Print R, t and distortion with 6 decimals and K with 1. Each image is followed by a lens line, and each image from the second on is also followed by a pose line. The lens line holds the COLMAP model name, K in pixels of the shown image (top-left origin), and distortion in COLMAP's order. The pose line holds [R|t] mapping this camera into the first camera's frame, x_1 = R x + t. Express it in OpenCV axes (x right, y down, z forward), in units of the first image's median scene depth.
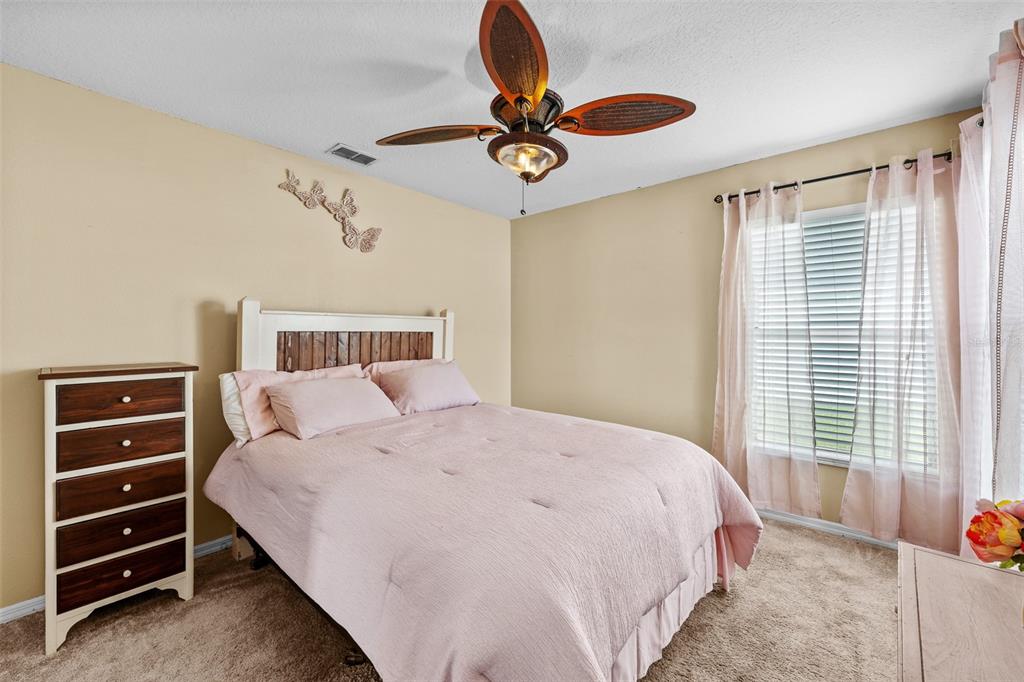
lens RADIAL K [[405.0, 0, 507.9], [0, 405.0, 327.4], [0, 0, 1]] dist [-0.000362, 0.000010]
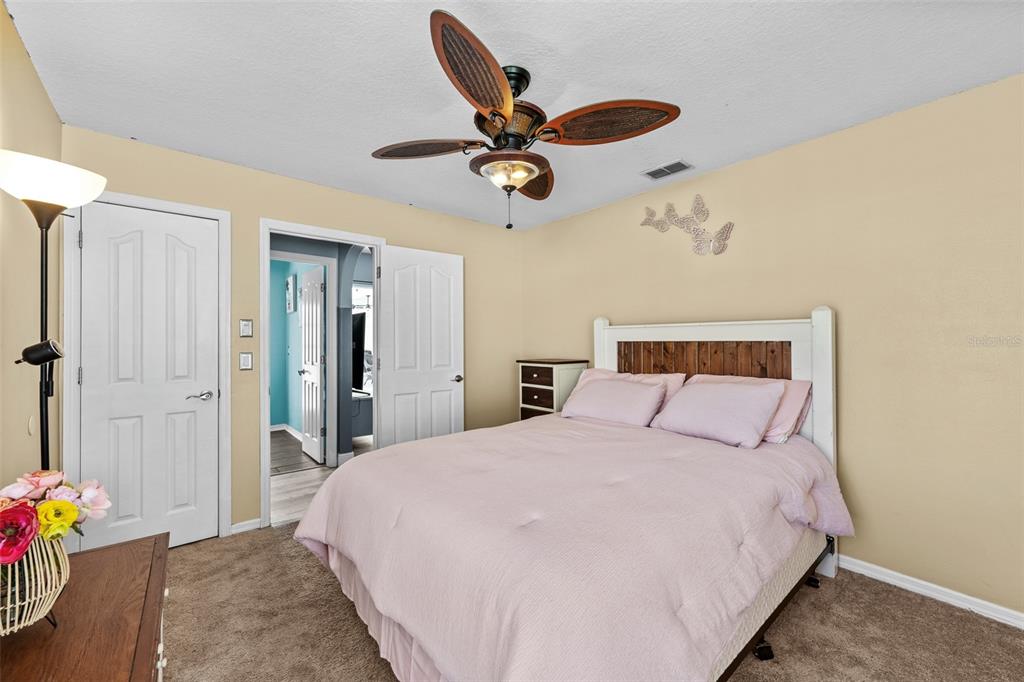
lens RADIAL K [[407.2, 0, 512.8], [0, 407.2, 341.0], [0, 0, 1]] dist [-0.000315, 0.000043]
pose [[-0.131816, -0.003763, -0.991267, 0.715718], [0.014159, 0.999884, -0.005679, 0.010020], [0.991173, -0.014784, -0.131747, 0.762683]]
